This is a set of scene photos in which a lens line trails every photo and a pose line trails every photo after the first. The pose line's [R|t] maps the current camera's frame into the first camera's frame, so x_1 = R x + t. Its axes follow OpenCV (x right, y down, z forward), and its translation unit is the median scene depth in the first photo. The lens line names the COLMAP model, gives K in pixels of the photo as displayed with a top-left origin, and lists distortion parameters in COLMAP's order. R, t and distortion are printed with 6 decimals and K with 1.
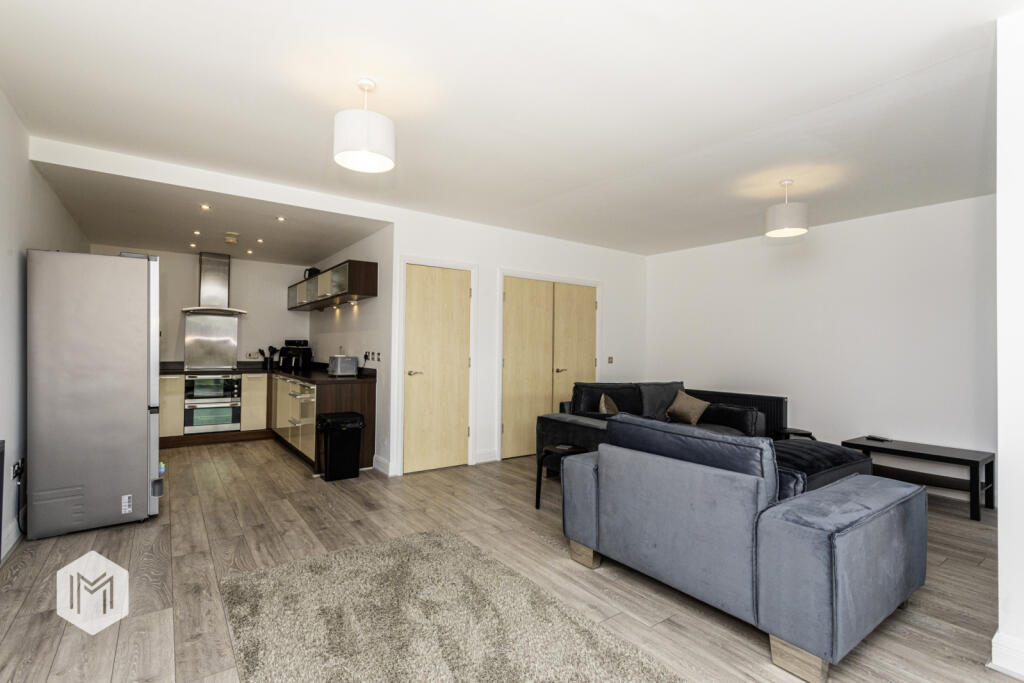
lens RADIAL K [[480.2, 0, 512.0], [0, 480.2, 341.5], [0, 0, 1]] dist [0.000178, 0.001385]
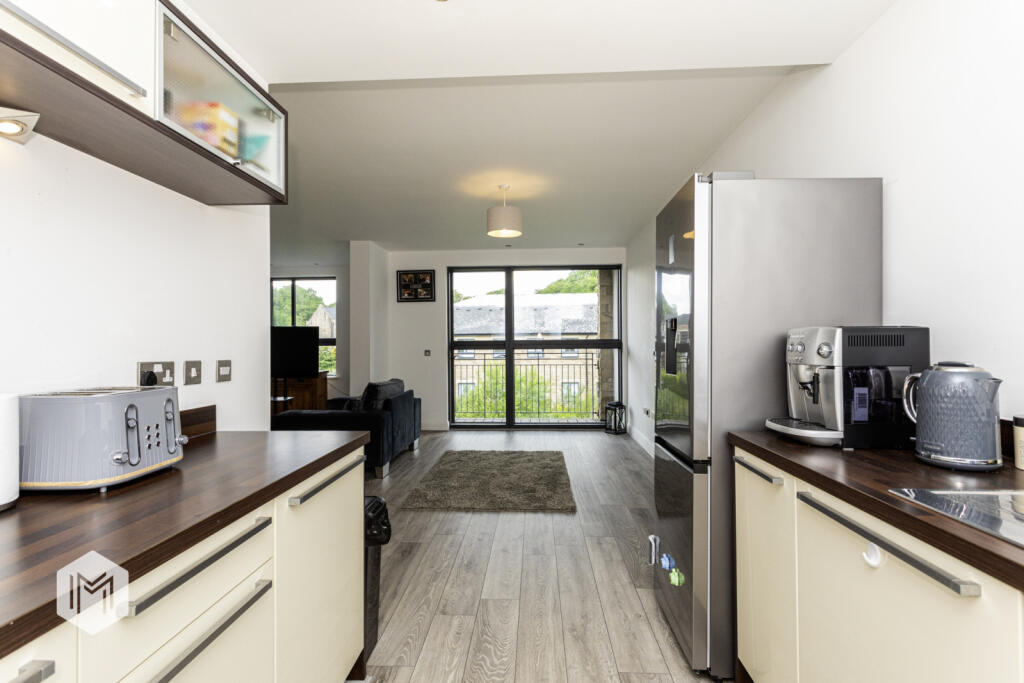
lens RADIAL K [[480.2, 0, 512.0], [0, 480.2, 341.5], [0, 0, 1]] dist [0.000178, 0.001385]
pose [[-0.779205, -0.001976, 0.626767, -0.557517], [-0.010842, 0.999888, -0.010326, 0.007942], [-0.626676, -0.014841, -0.779139, 0.922886]]
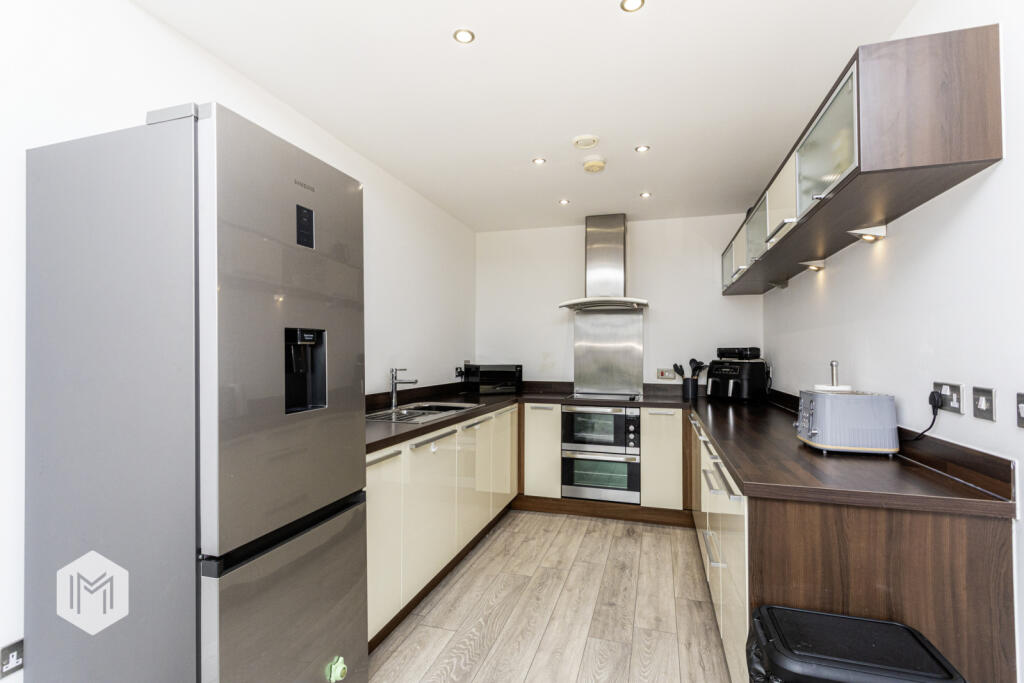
lens RADIAL K [[480.2, 0, 512.0], [0, 480.2, 341.5], [0, 0, 1]] dist [0.000178, 0.001385]
pose [[0.603610, -0.030494, -0.796697, -0.194386], [0.015594, 0.999529, -0.026442, 0.000838], [0.797128, 0.003537, 0.603801, 0.533305]]
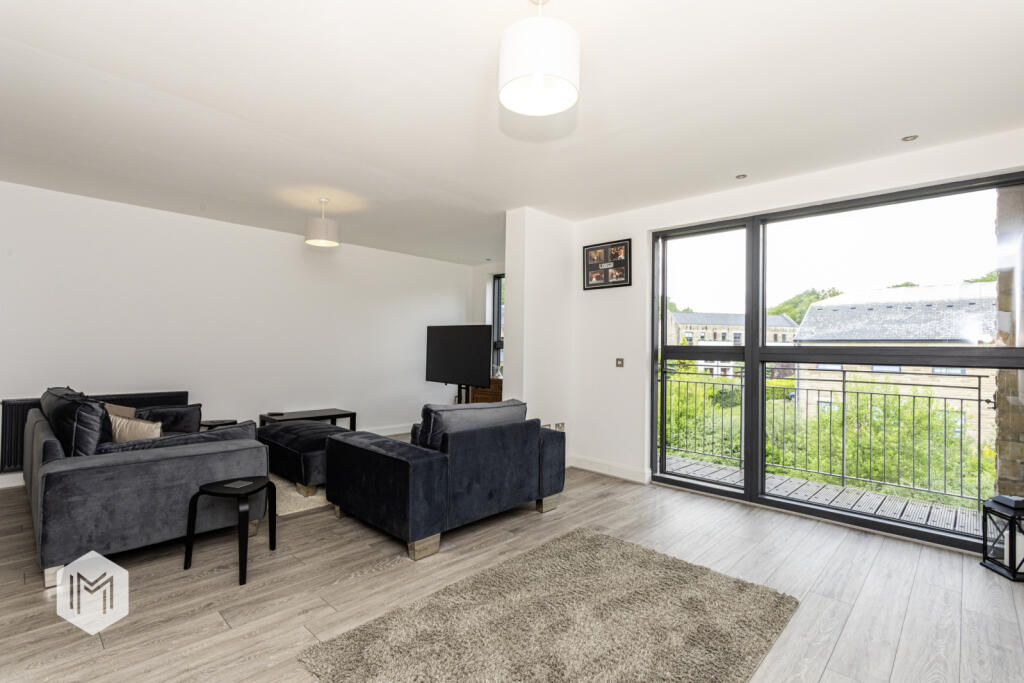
lens RADIAL K [[480.2, 0, 512.0], [0, 480.2, 341.5], [0, 0, 1]] dist [0.000178, 0.001385]
pose [[-0.183288, 0.000074, 0.983059, -0.413182], [-0.032051, 0.999468, -0.006051, 0.001974], [-0.982537, -0.032617, -0.183188, 0.471408]]
